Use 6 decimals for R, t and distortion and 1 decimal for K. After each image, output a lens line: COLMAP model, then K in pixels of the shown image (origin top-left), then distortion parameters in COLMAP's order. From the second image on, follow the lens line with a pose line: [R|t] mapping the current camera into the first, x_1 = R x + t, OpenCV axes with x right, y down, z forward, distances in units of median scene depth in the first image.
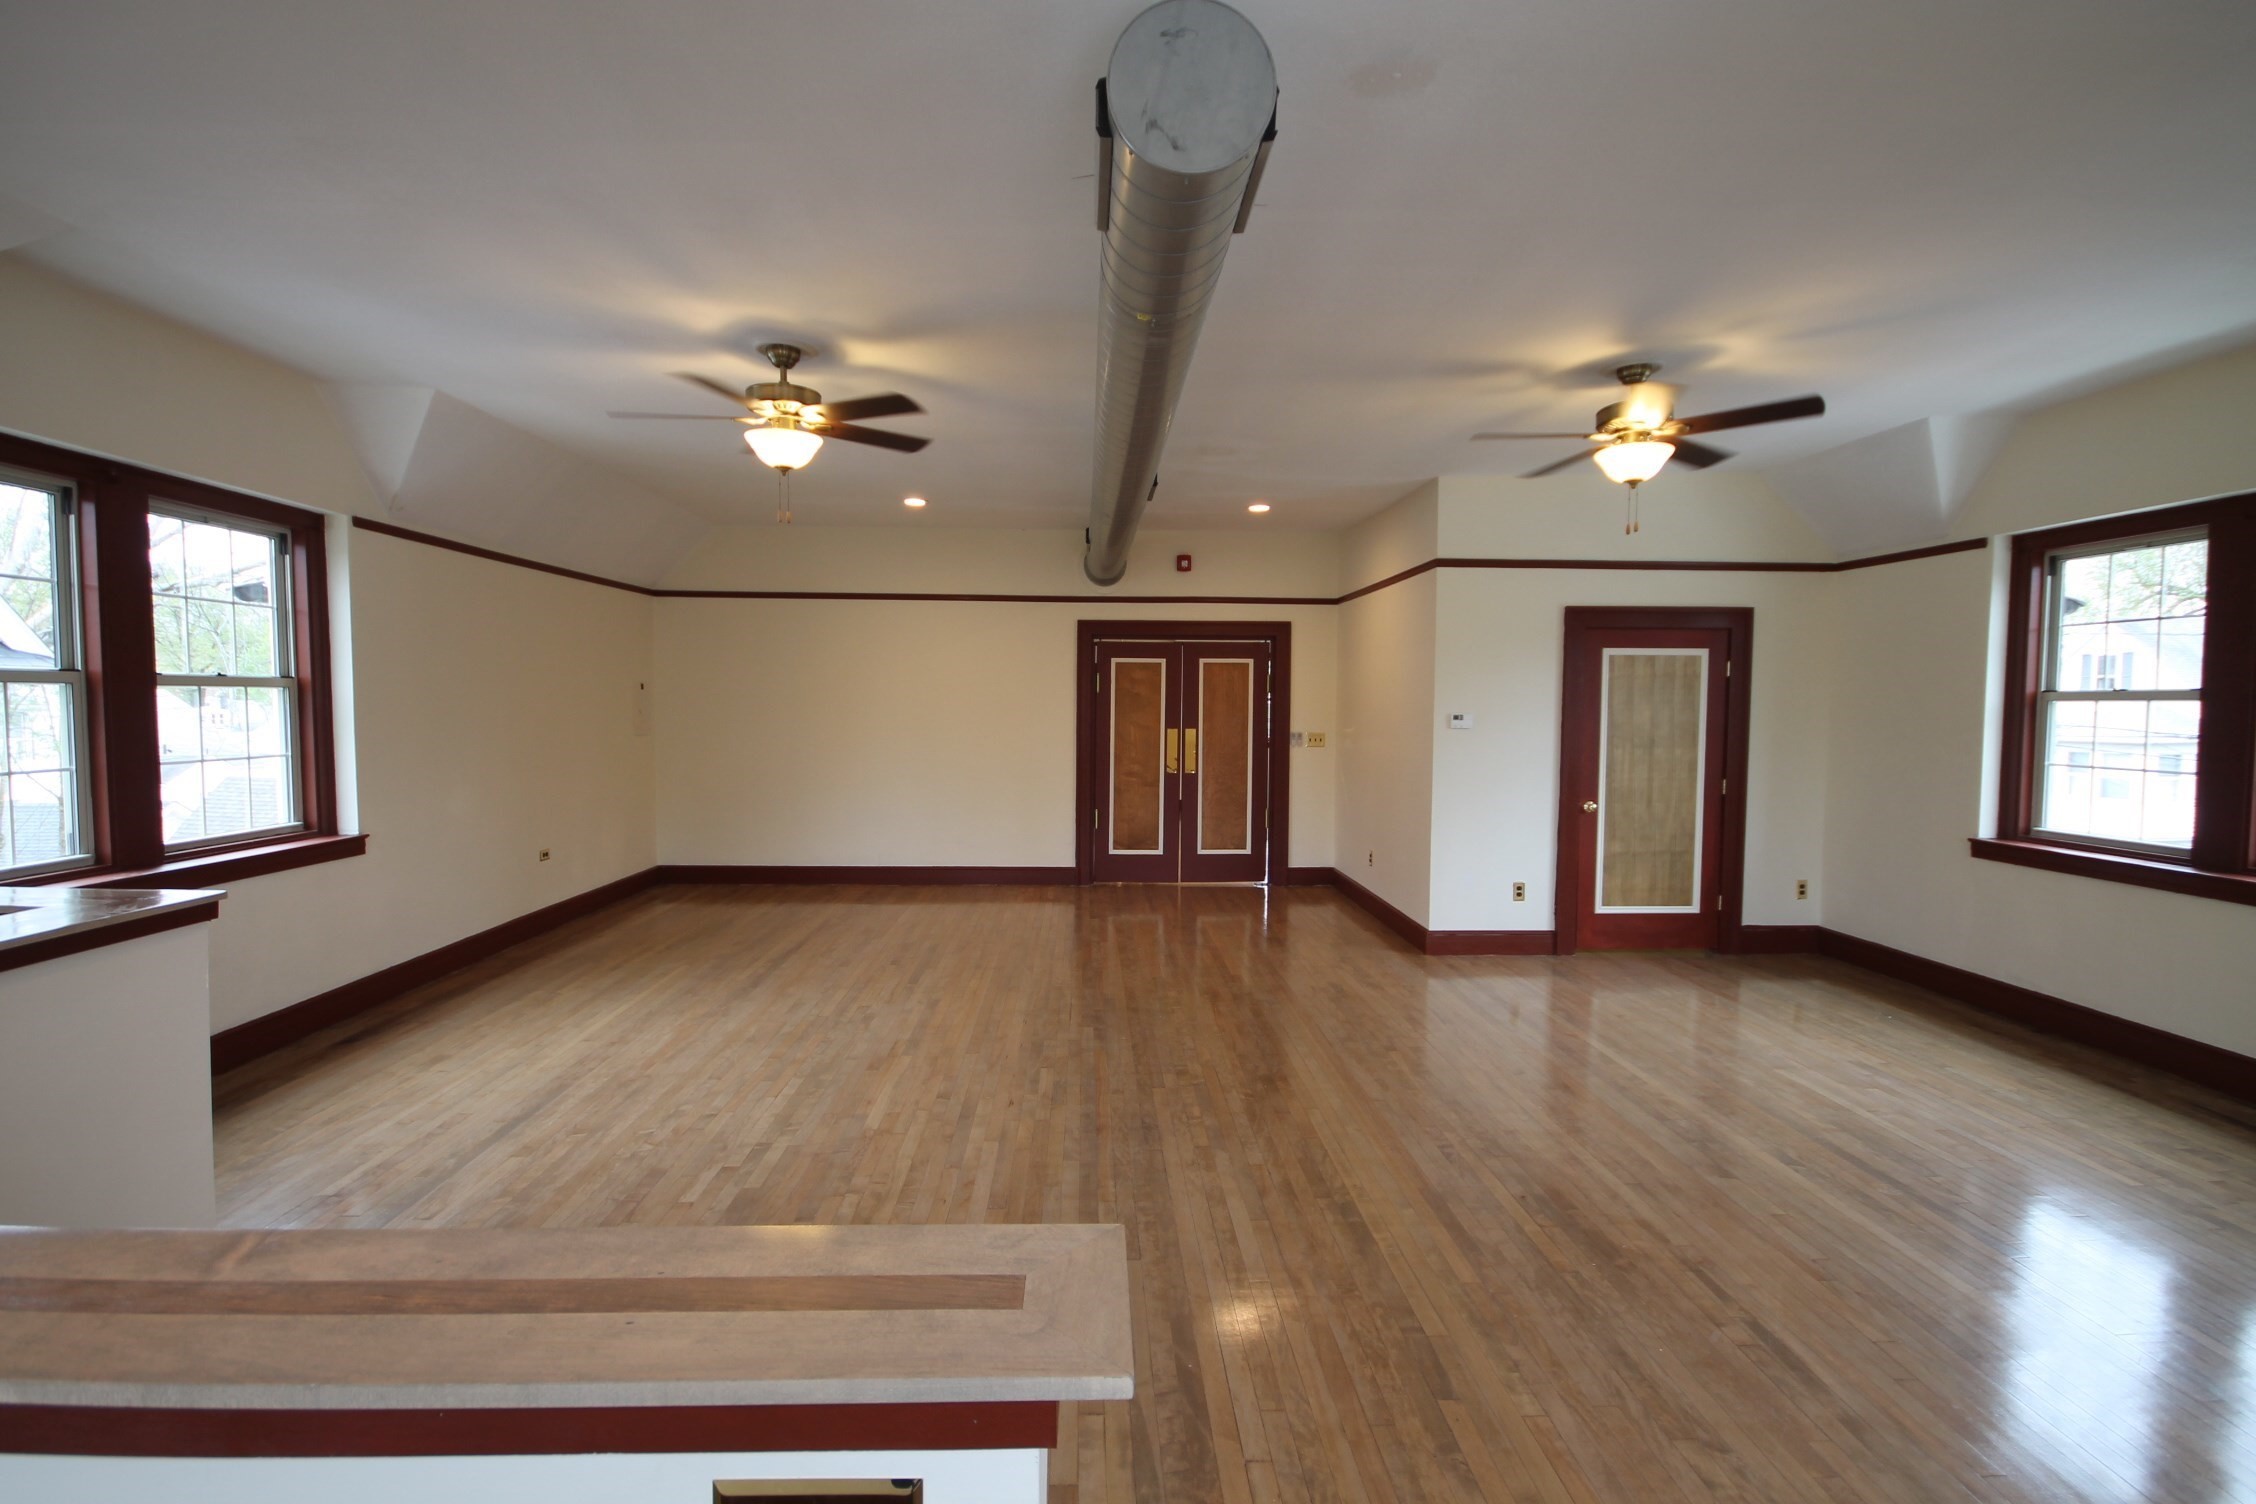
lens RADIAL K [[1028.5, 0, 1128.0], [0, 1028.5, 752.0], [0, 0, 1]] dist [0.001284, 0.000191]
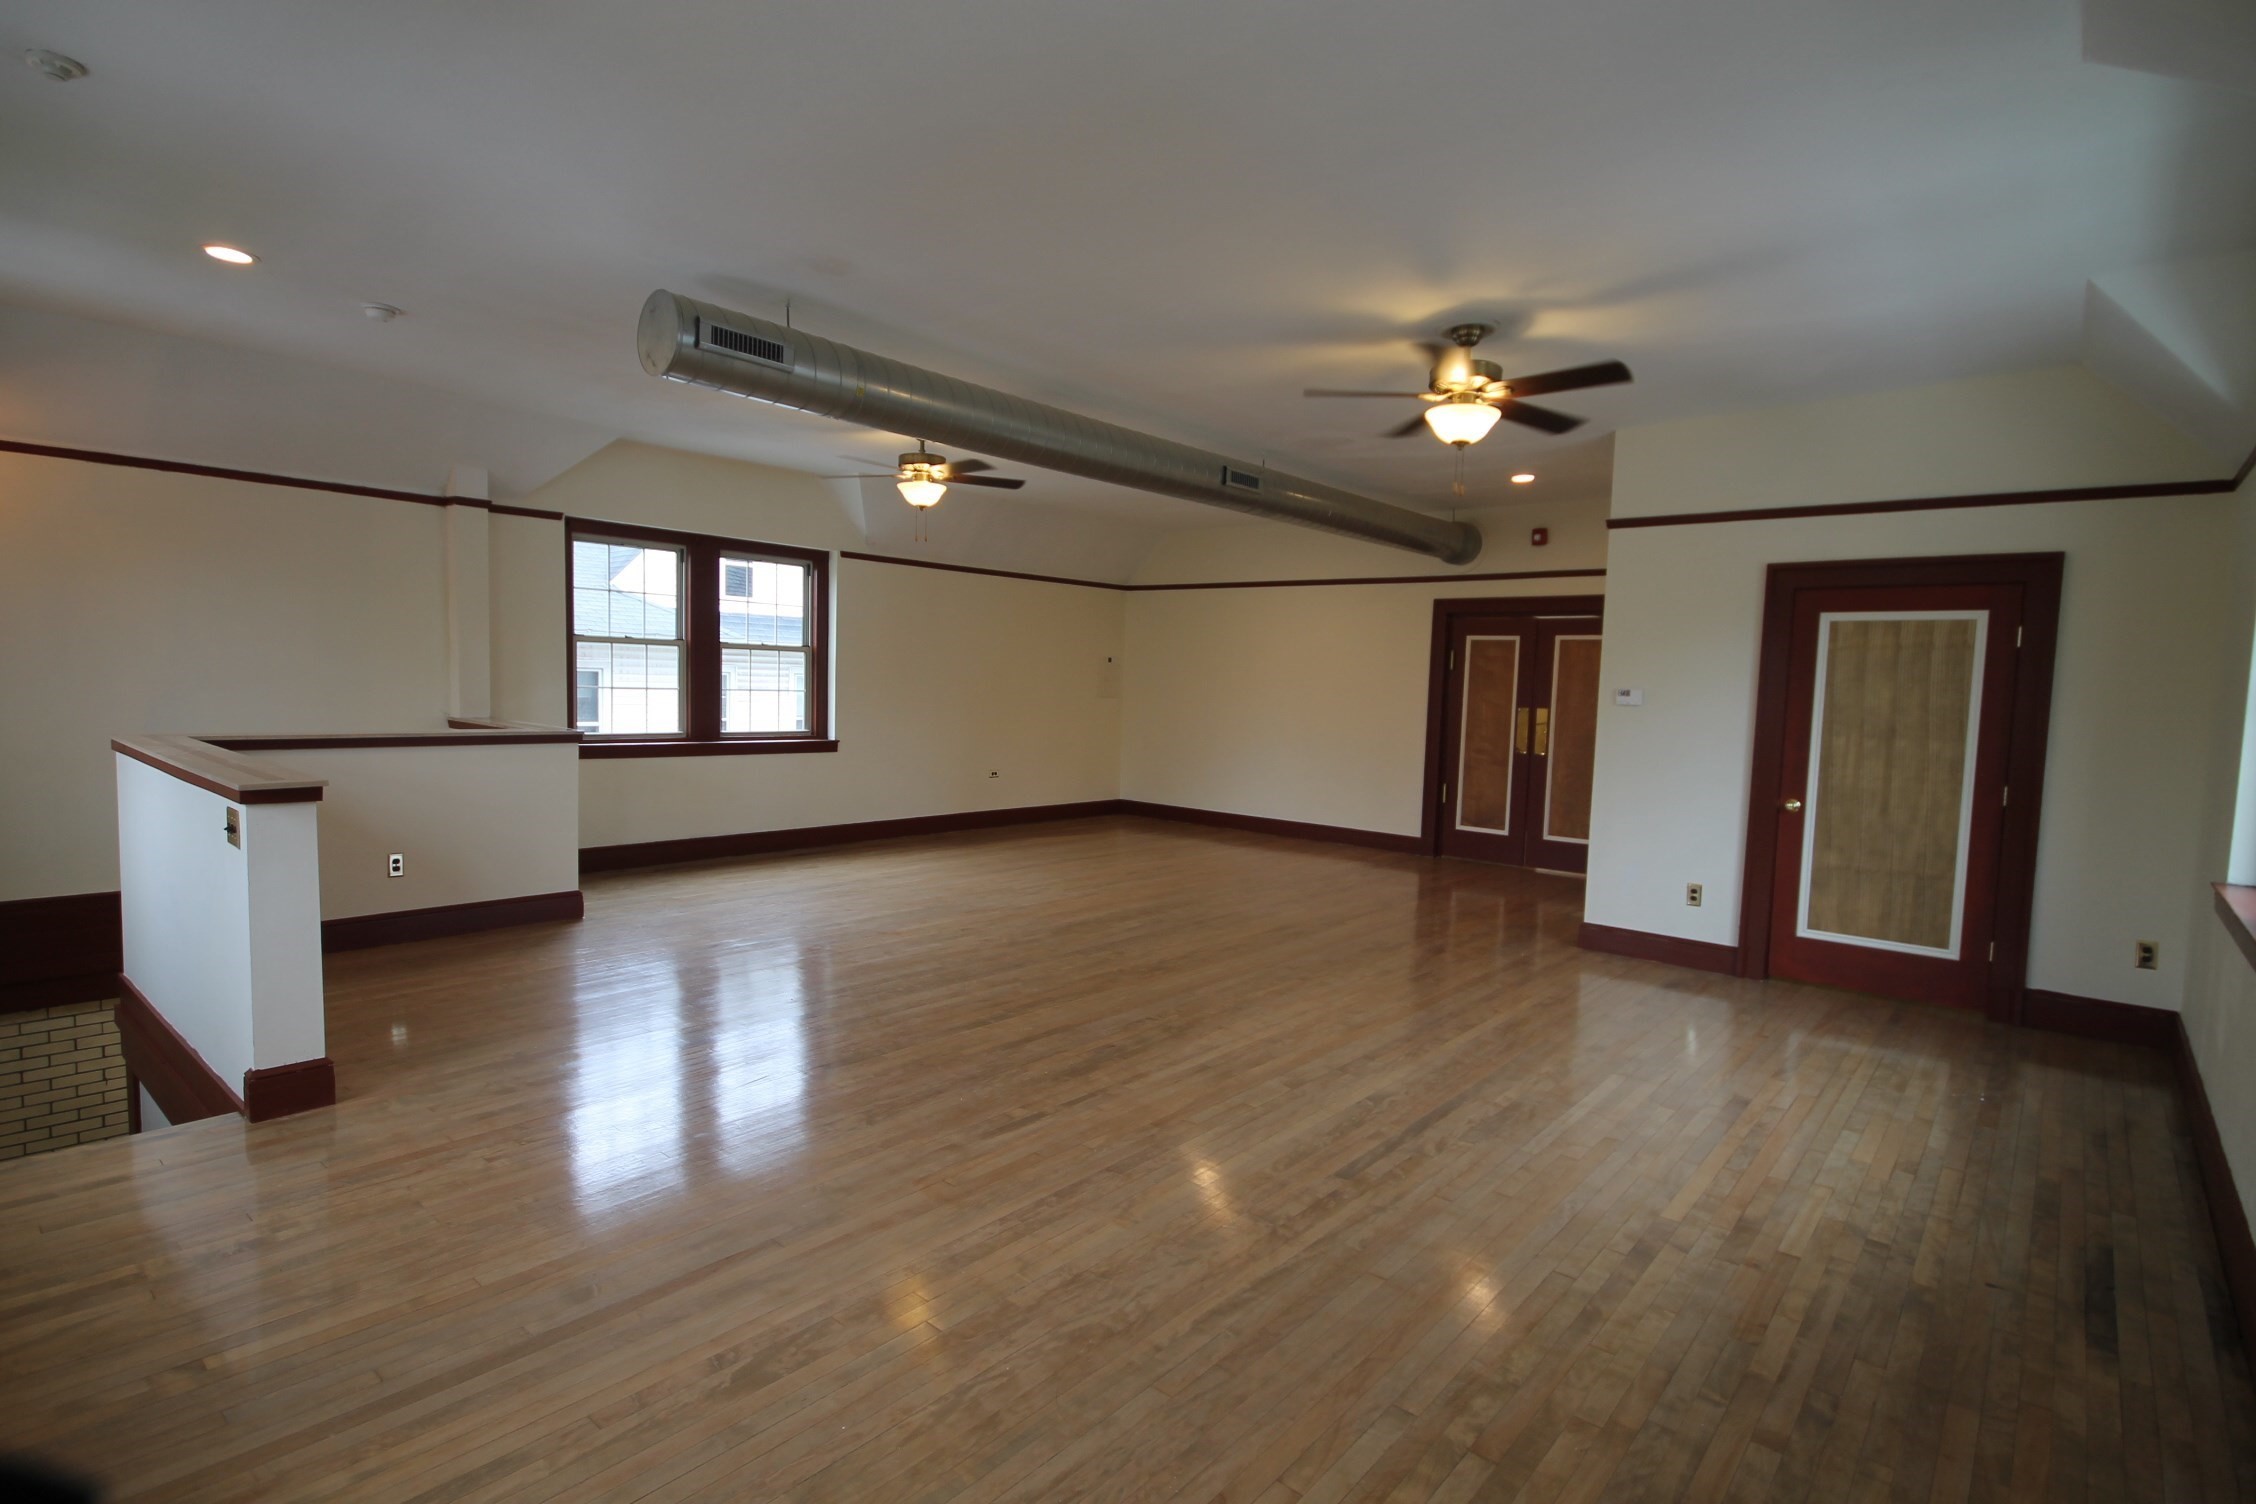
lens RADIAL K [[1069.7, 0, 1172.8], [0, 1069.7, 746.4], [0, 0, 1]] dist [0.022440, 0.000035]
pose [[0.760362, 0.057519, -0.646947, 0.627582], [-0.057207, 0.998131, 0.021507, 0.015443], [0.646975, 0.020656, 0.762231, 0.015359]]
